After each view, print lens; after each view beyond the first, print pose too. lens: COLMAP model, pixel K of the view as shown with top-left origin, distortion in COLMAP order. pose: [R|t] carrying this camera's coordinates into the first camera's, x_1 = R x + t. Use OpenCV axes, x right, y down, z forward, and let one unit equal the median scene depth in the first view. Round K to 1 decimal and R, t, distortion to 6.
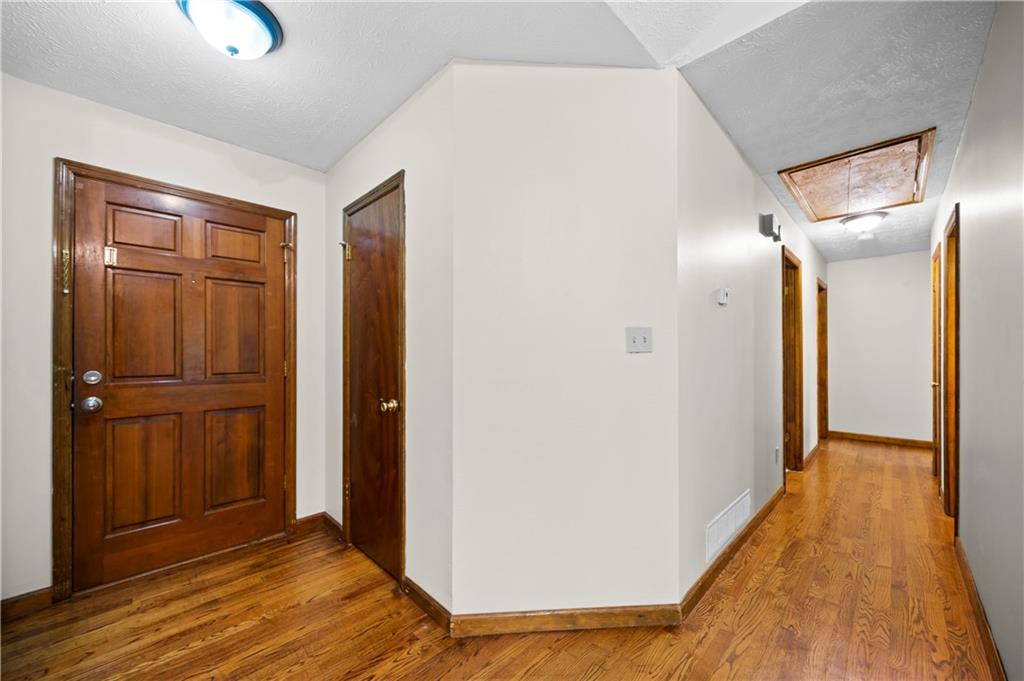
lens RADIAL K [[375.0, 0, 512.9], [0, 375.0, 348.3], [0, 0, 1]] dist [-0.002619, -0.000263]
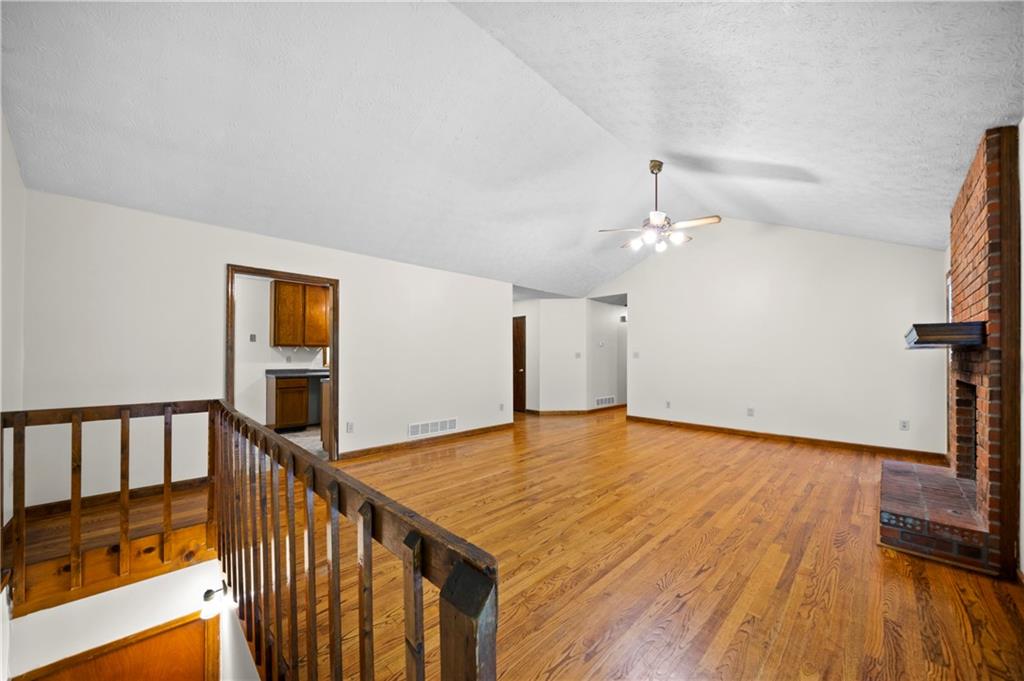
lens RADIAL K [[375.0, 0, 512.9], [0, 375.0, 348.3], [0, 0, 1]] dist [-0.002619, -0.000263]
pose [[0.999992, -0.002783, 0.002986, -0.439166], [0.002822, 0.999908, -0.013263, -0.040215], [-0.002948, 0.013271, 0.999908, -3.211422]]
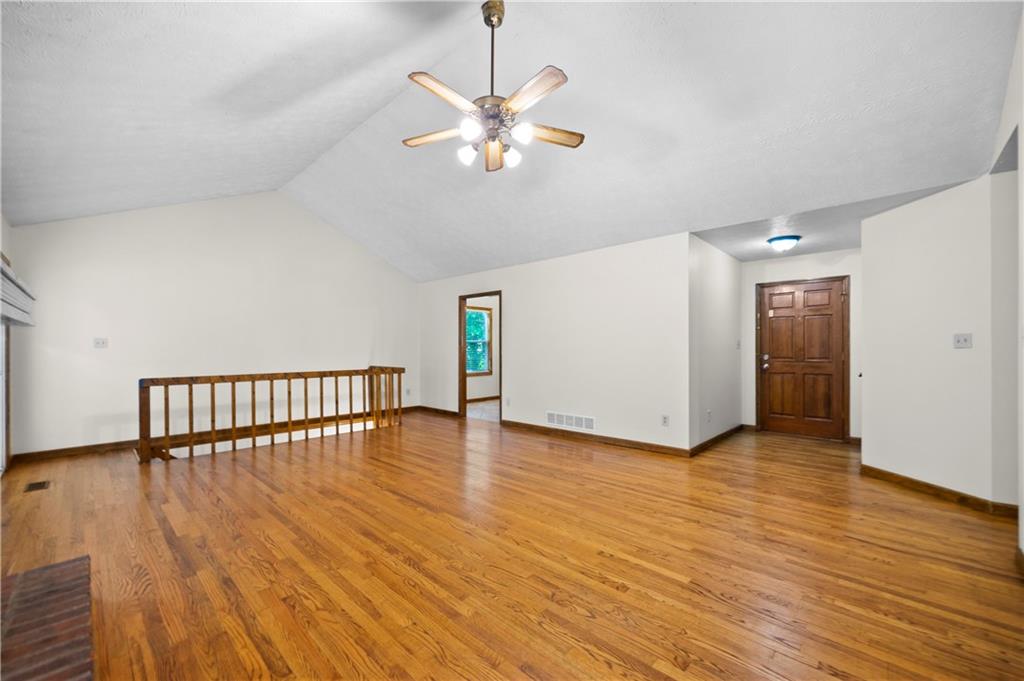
lens RADIAL K [[404.9, 0, 503.2], [0, 404.9, 351.2], [0, 0, 1]] dist [-0.000208, 0.000029]
pose [[0.022783, 0.004521, -0.999730, 1.772223], [0.009038, 0.999948, 0.004728, -0.000800], [0.999700, -0.009144, 0.022741, -0.993349]]
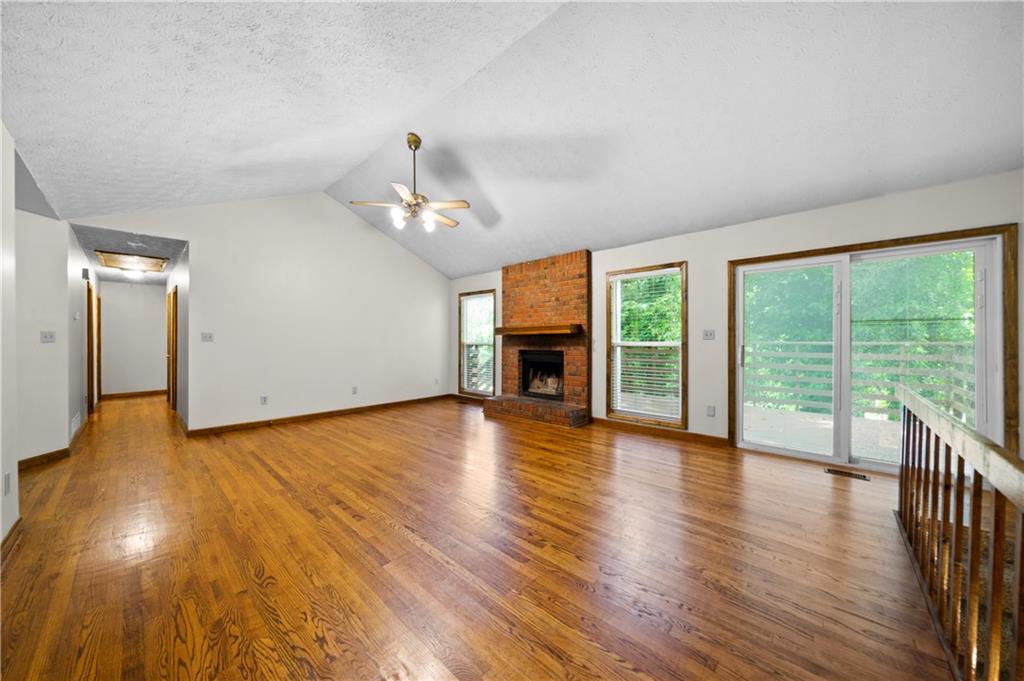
lens RADIAL K [[355.0, 0, 511.5], [0, 355.0, 338.5], [0, 0, 1]] dist [-0.000639, -0.000086]
pose [[-0.044619, -0.003342, 0.998998, -1.647310], [-0.004507, 0.999985, 0.003144, -0.028475], [-0.998994, -0.004362, -0.044633, -1.456212]]
